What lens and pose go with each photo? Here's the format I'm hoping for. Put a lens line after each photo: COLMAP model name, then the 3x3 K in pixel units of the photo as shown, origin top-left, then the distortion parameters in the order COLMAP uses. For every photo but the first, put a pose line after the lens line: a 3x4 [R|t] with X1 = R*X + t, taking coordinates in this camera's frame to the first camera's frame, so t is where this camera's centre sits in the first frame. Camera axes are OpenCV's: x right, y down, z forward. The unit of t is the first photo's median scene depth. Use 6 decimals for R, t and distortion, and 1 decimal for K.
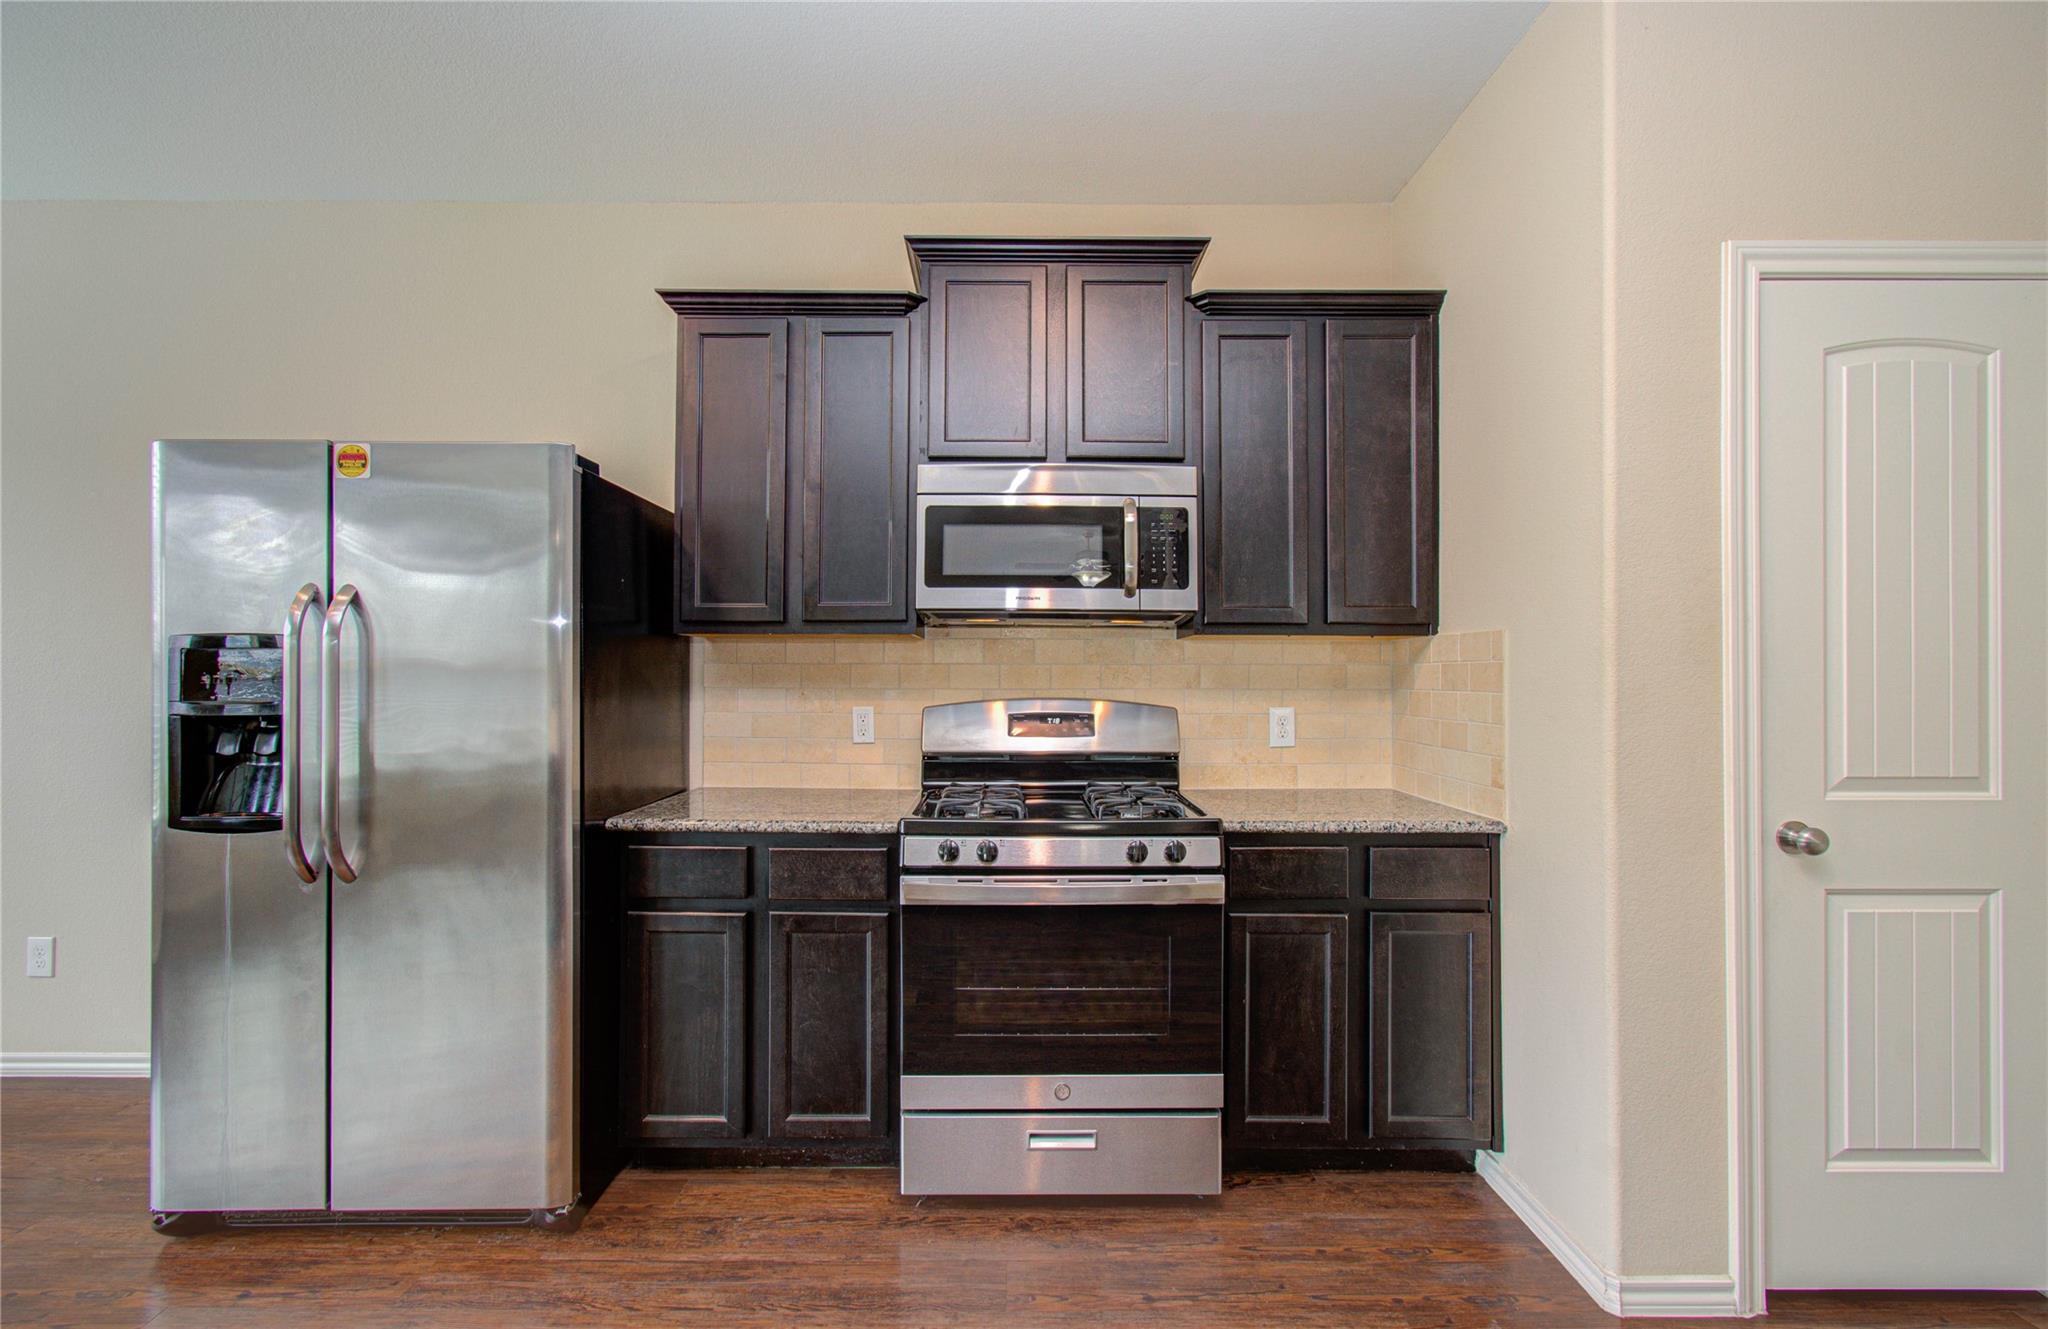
lens RADIAL K [[900.3, 0, 1012.6], [0, 900.3, 670.3], [0, 0, 1]] dist [-0.013909, 0.009250]
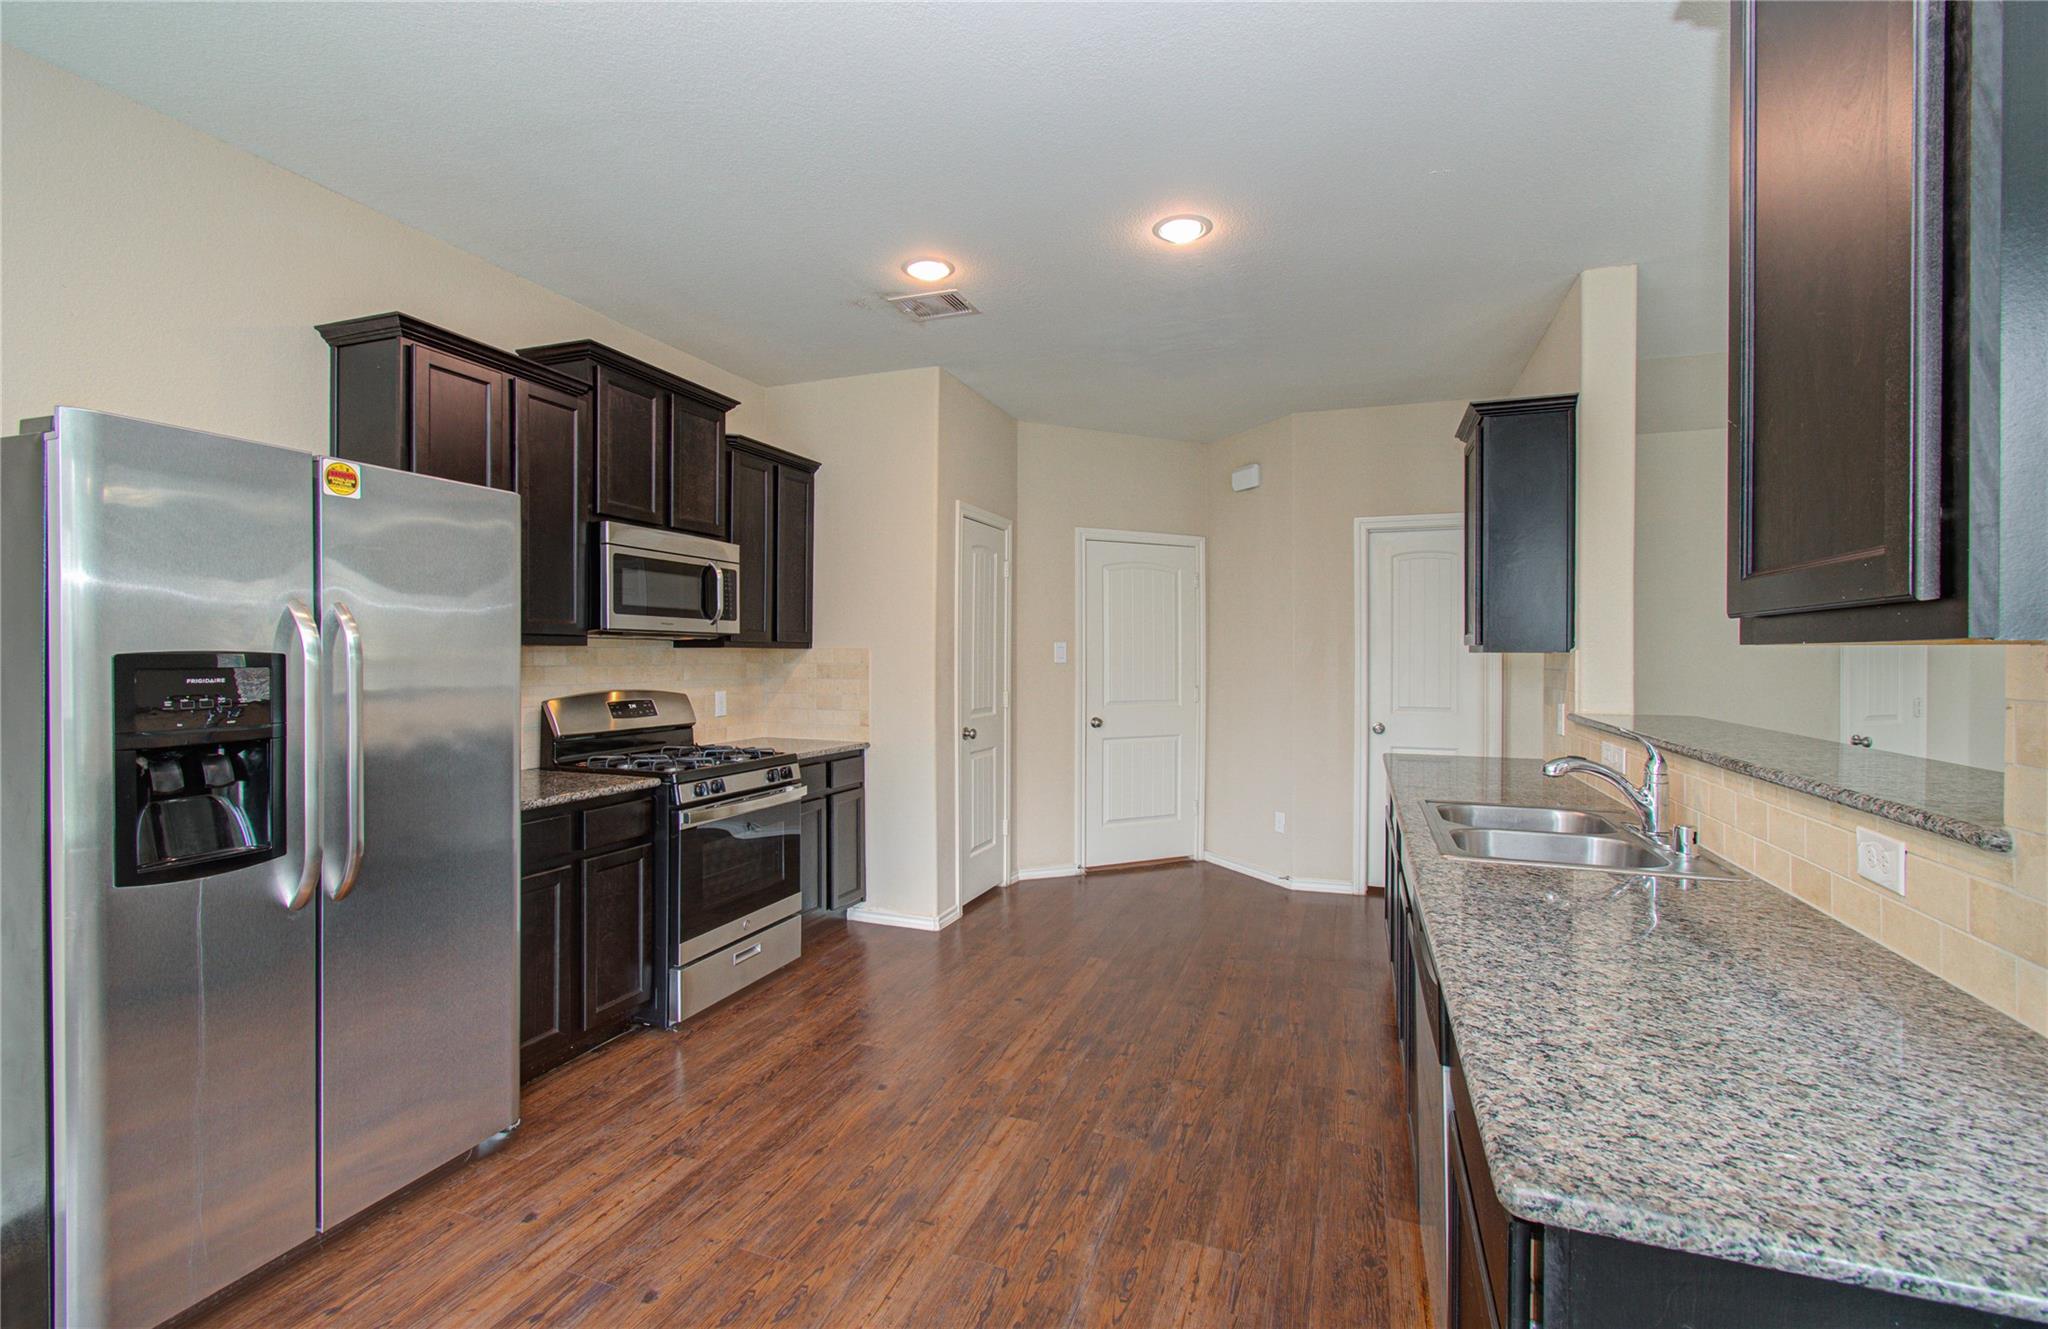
lens RADIAL K [[900.3, 0, 1023.2], [0, 900.3, 660.4], [0, 0, 1]] dist [-0.013909, 0.009250]
pose [[0.349772, -0.005750, 0.936817, -1.322657], [-0.008819, 0.999917, 0.009431, -0.043839], [-0.936793, -0.011561, 0.349692, -0.063468]]
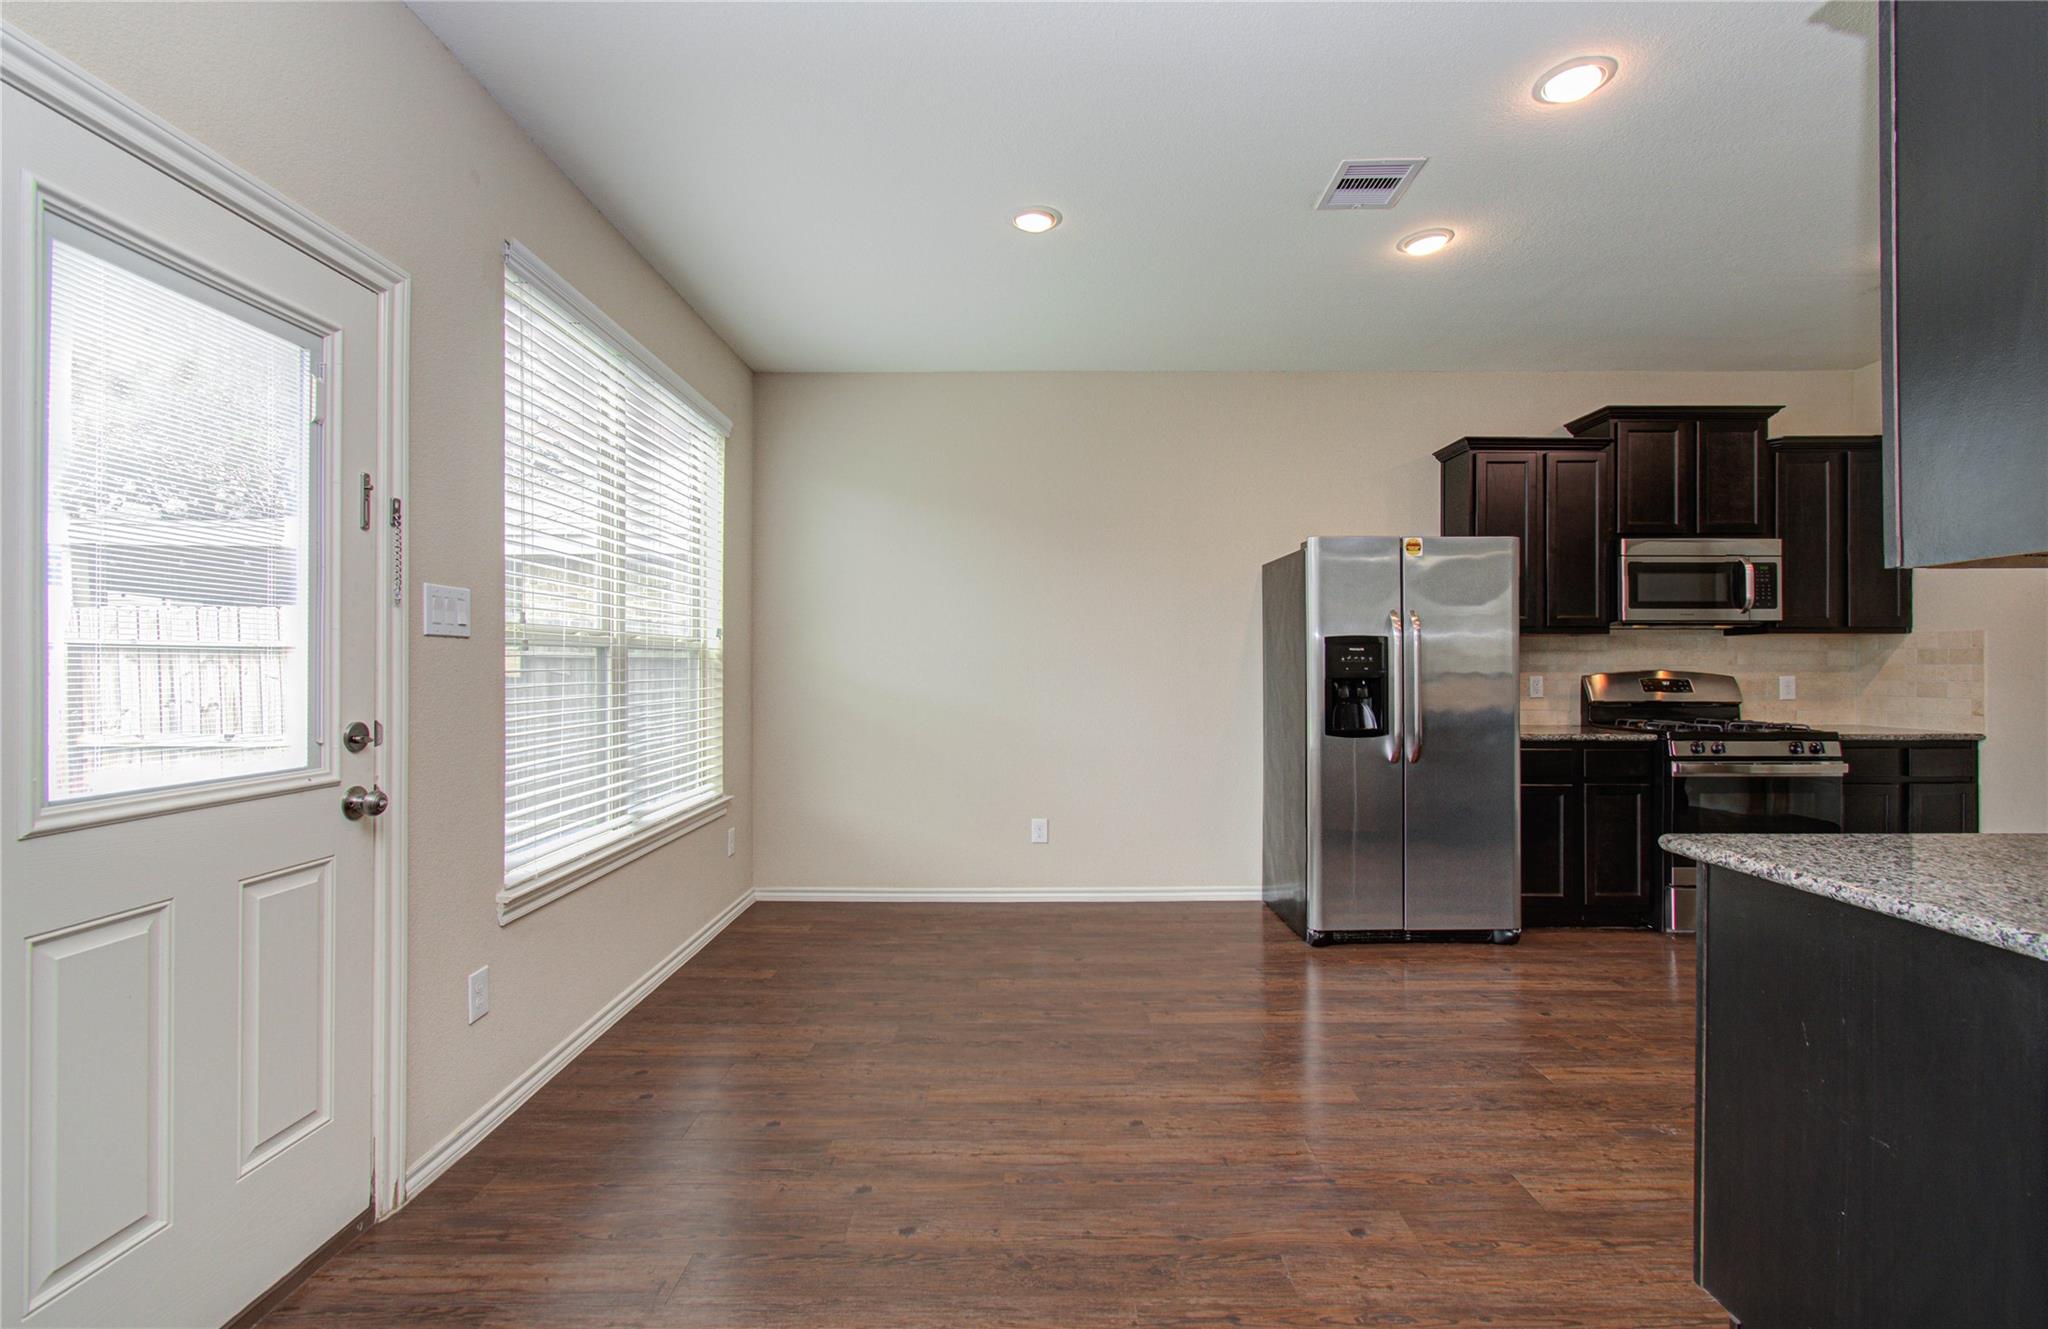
lens RADIAL K [[900.3, 0, 1012.8], [0, 900.3, 667.3], [0, 0, 1]] dist [-0.013909, 0.009250]
pose [[0.999918, -0.002432, -0.012545, -1.492185], [0.002565, 0.999940, 0.010613, 0.004480], [0.012519, -0.010644, 0.999865, -0.911944]]
